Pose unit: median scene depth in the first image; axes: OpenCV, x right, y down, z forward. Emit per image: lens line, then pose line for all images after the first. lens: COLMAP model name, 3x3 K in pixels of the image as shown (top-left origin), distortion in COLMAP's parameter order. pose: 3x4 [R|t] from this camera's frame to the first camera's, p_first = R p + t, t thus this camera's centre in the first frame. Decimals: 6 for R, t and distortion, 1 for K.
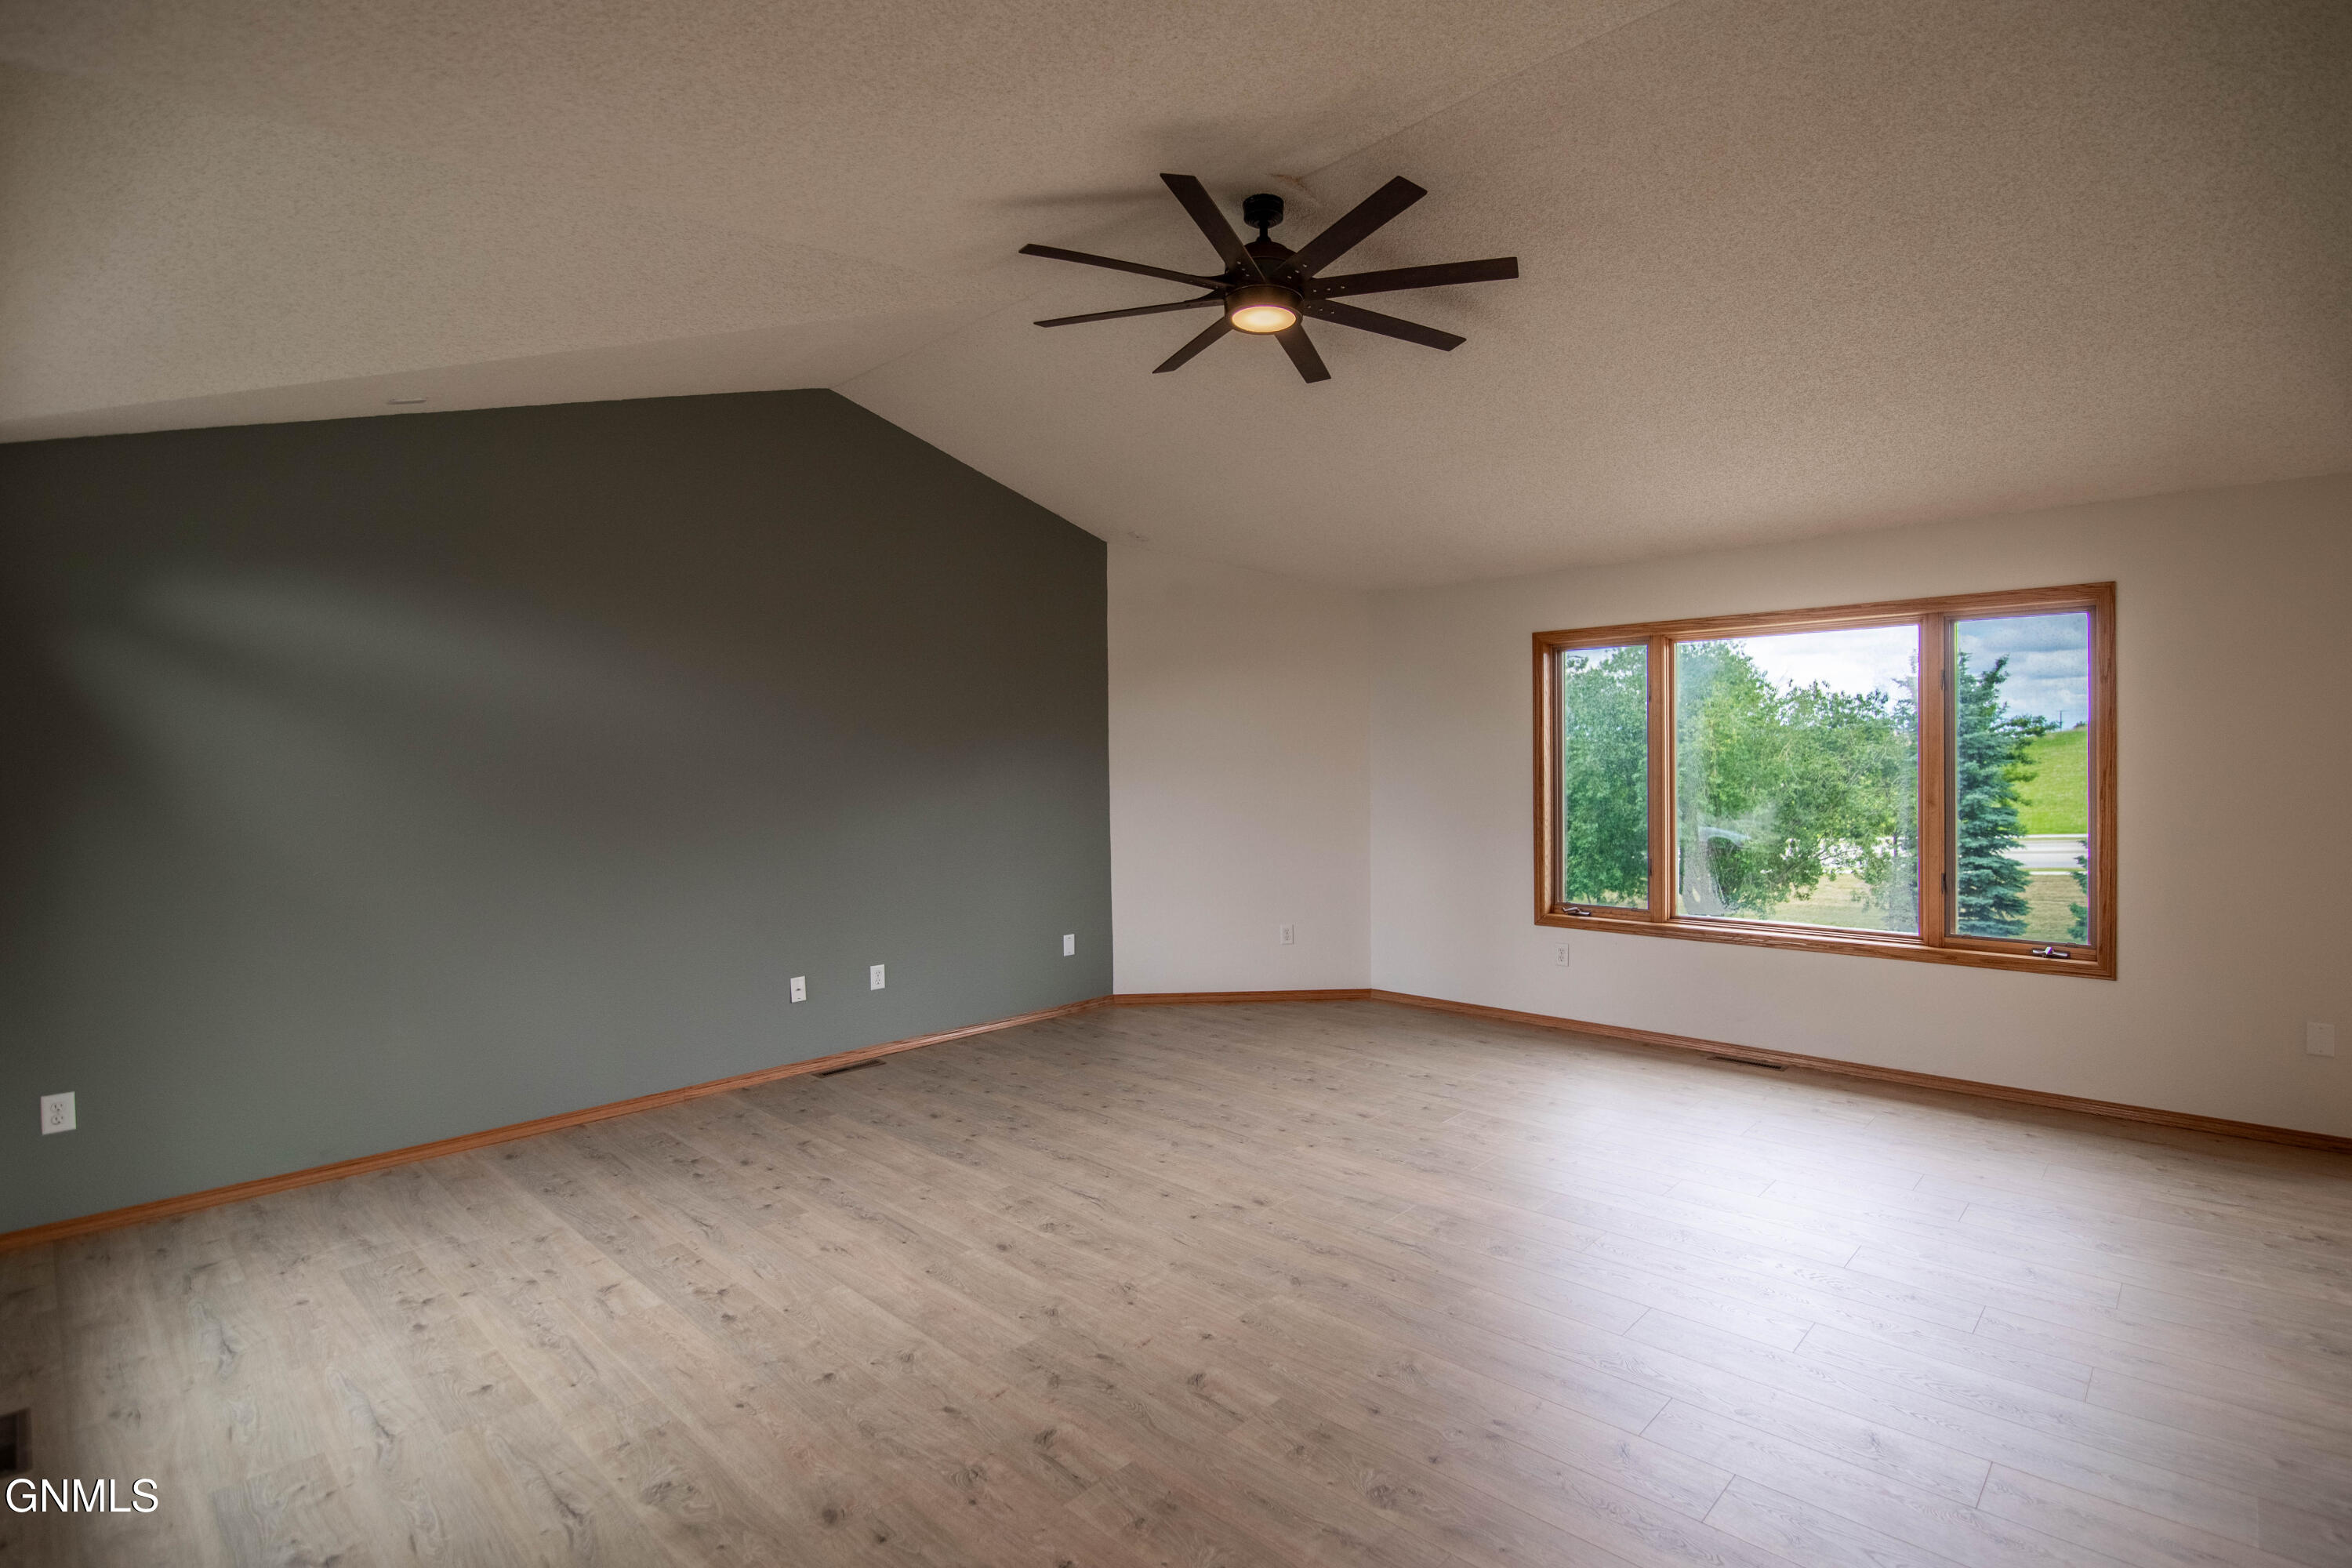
lens RADIAL K [[1090.6, 0, 1179.6], [0, 1090.6, 797.4], [0, 0, 1]] dist [-0.019060, -0.000599]
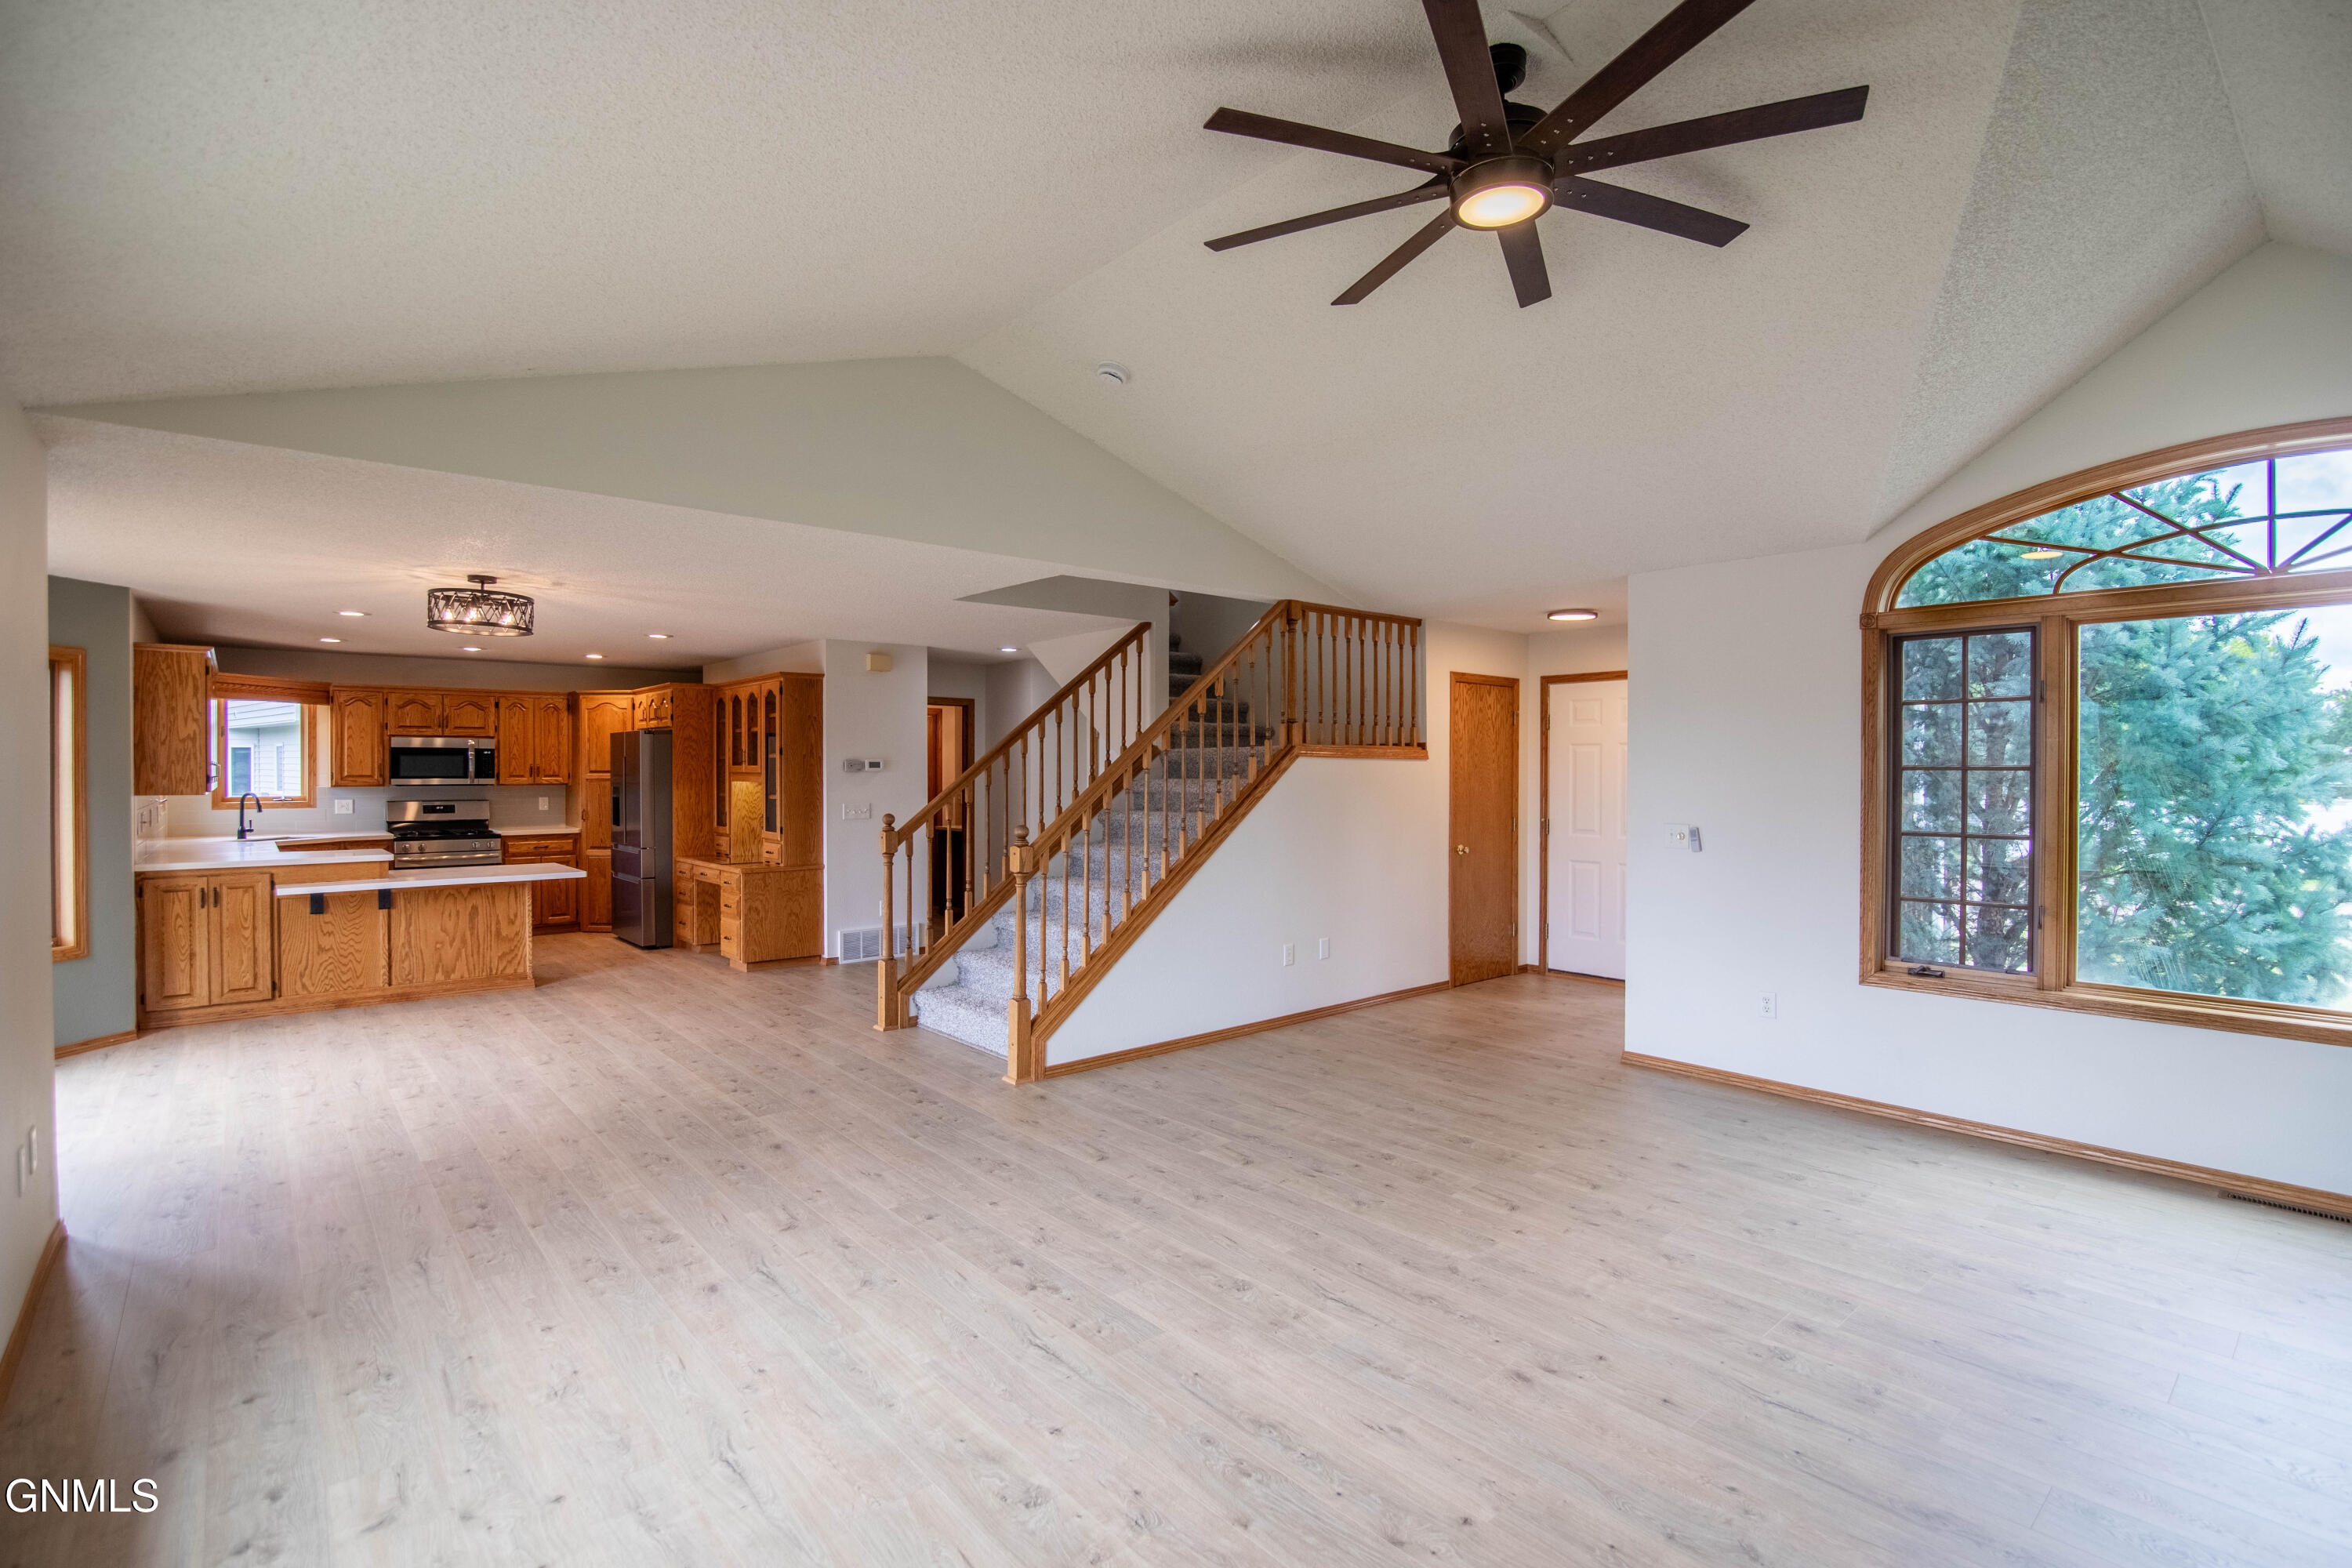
lens RADIAL K [[1045.2, 0, 1117.6], [0, 1045.2, 774.5], [0, 0, 1]] dist [-0.015572, 0.000585]
pose [[-0.991673, 0.010063, 0.128385, 0.279211], [0.014468, 0.999337, 0.033423, -0.070125], [-0.127963, 0.035002, -0.991161, 1.911219]]
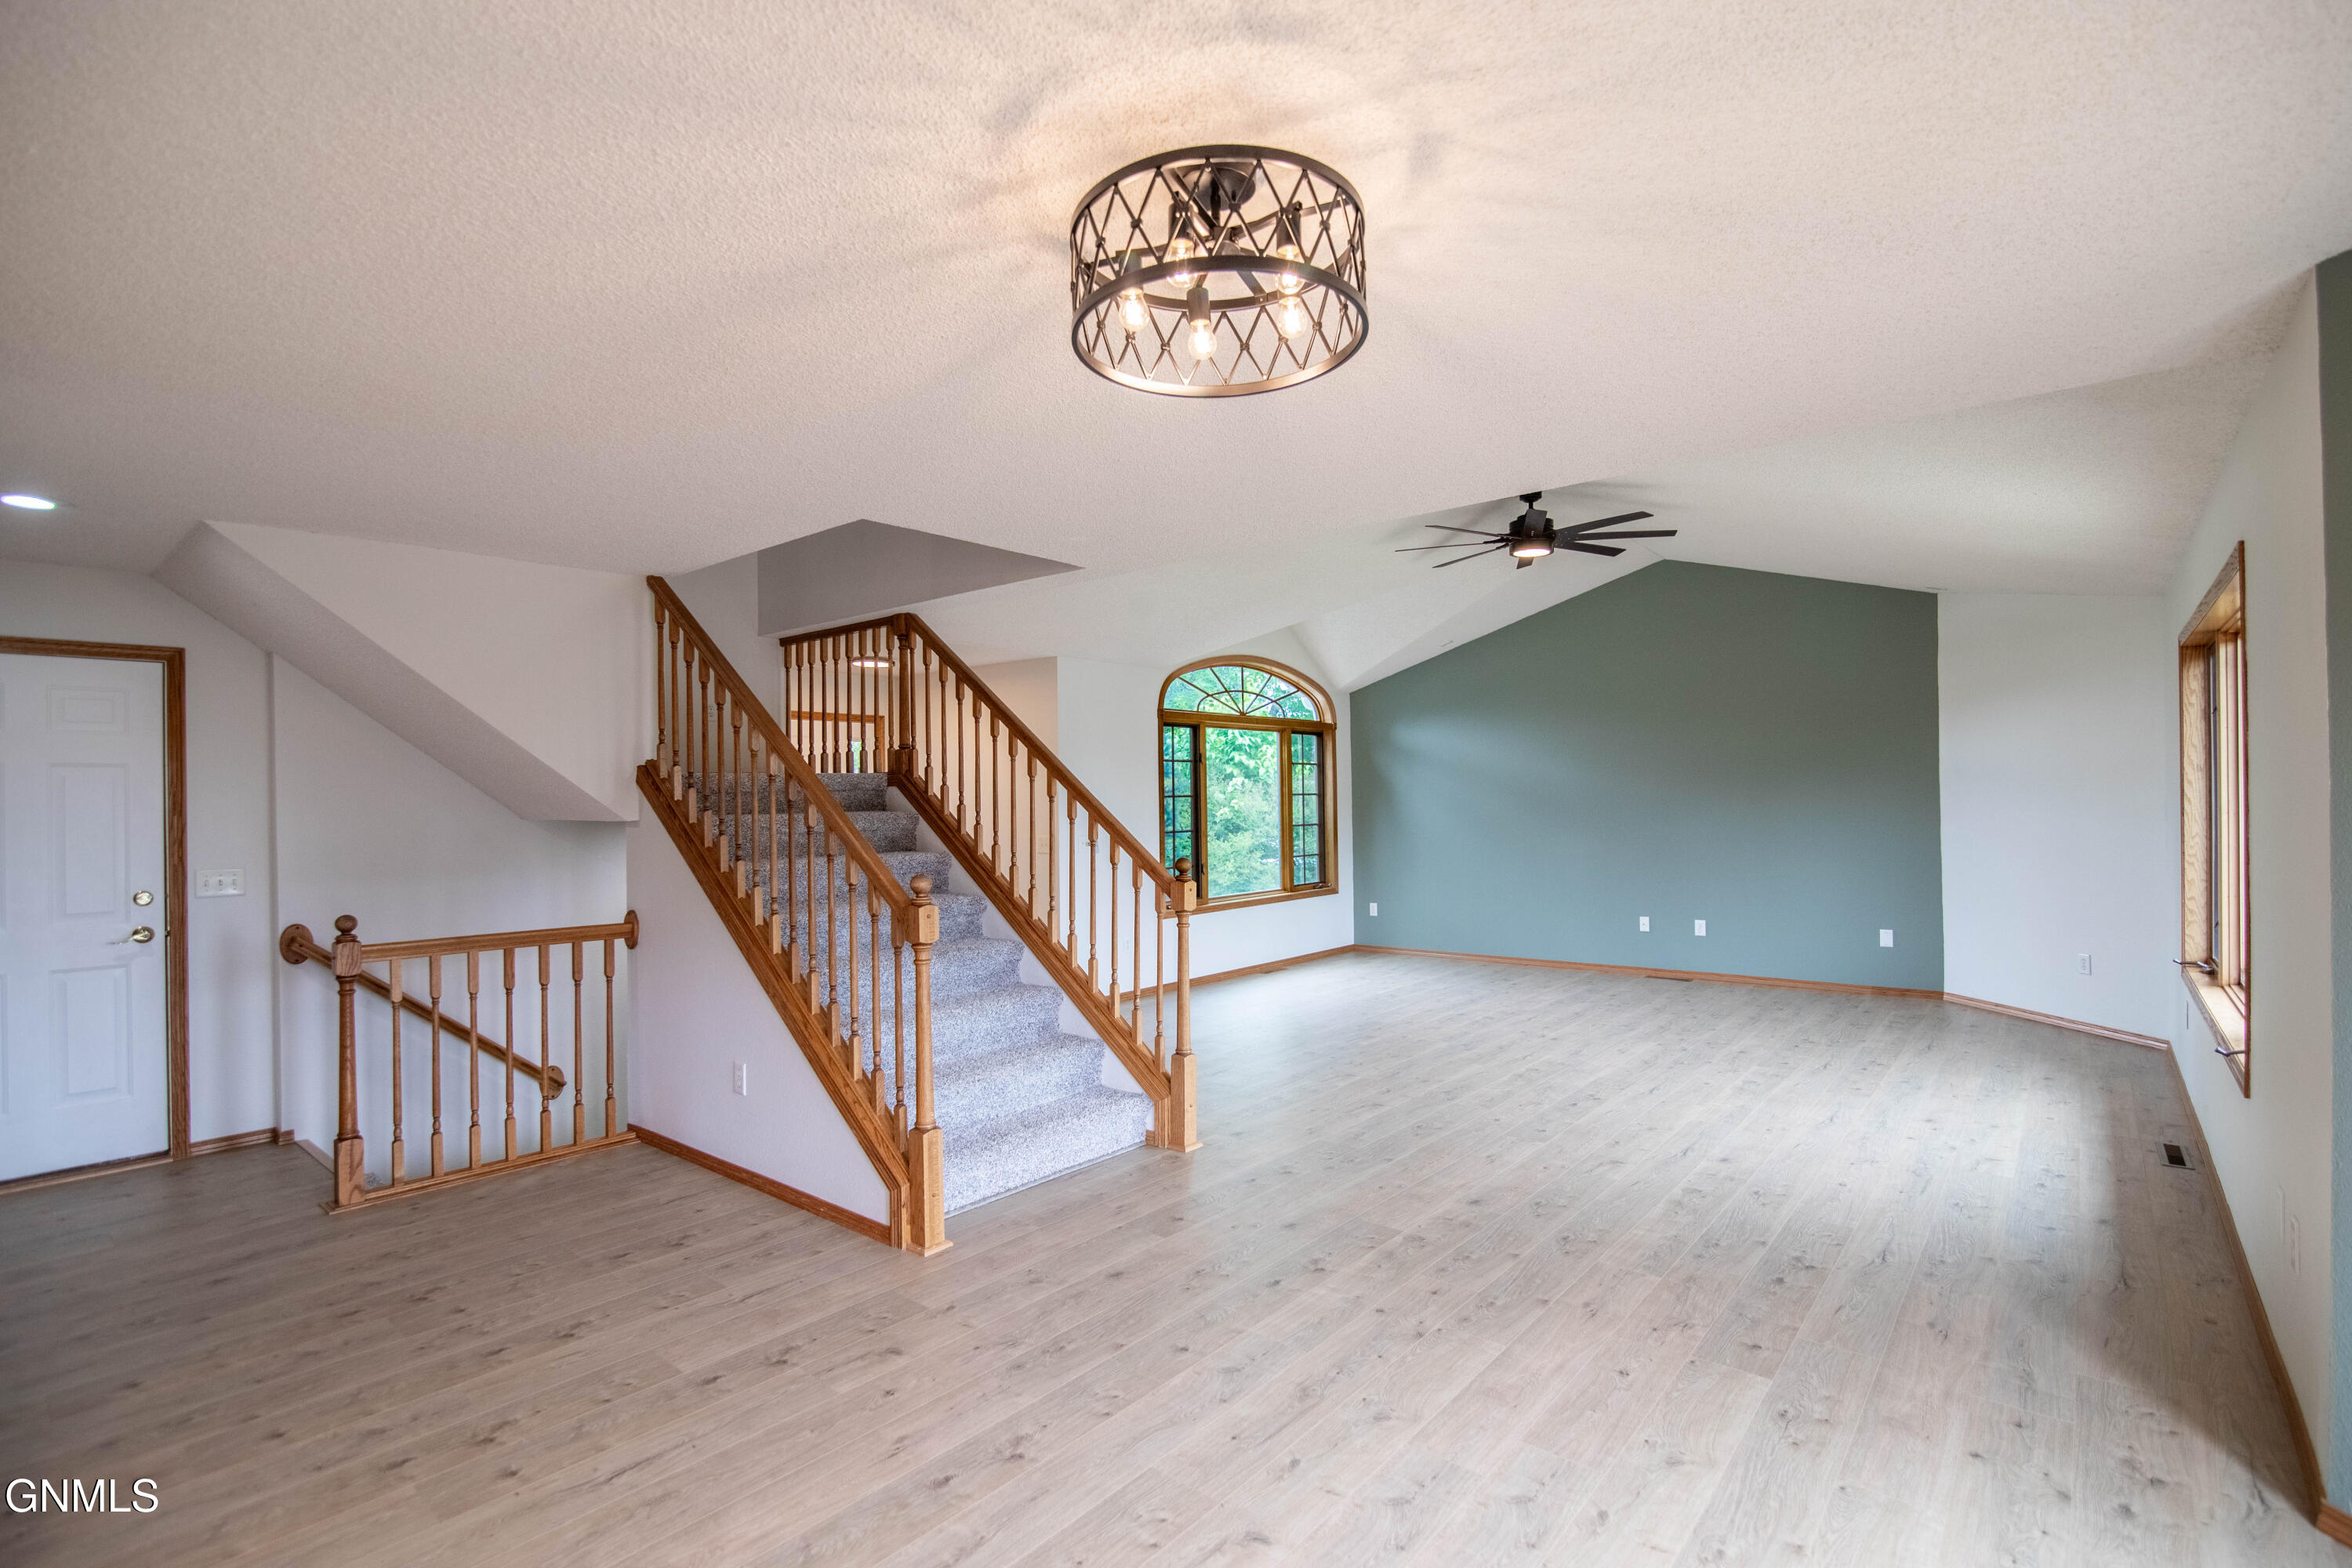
lens RADIAL K [[1090.6, 0, 1179.6], [0, 1090.6, 797.4], [0, 0, 1]] dist [-0.019060, -0.000599]
pose [[0.039606, 0.008284, -0.999181, 2.050495], [-0.013434, 0.999880, 0.007757, -0.035471], [0.999125, 0.013116, 0.039713, 0.338278]]
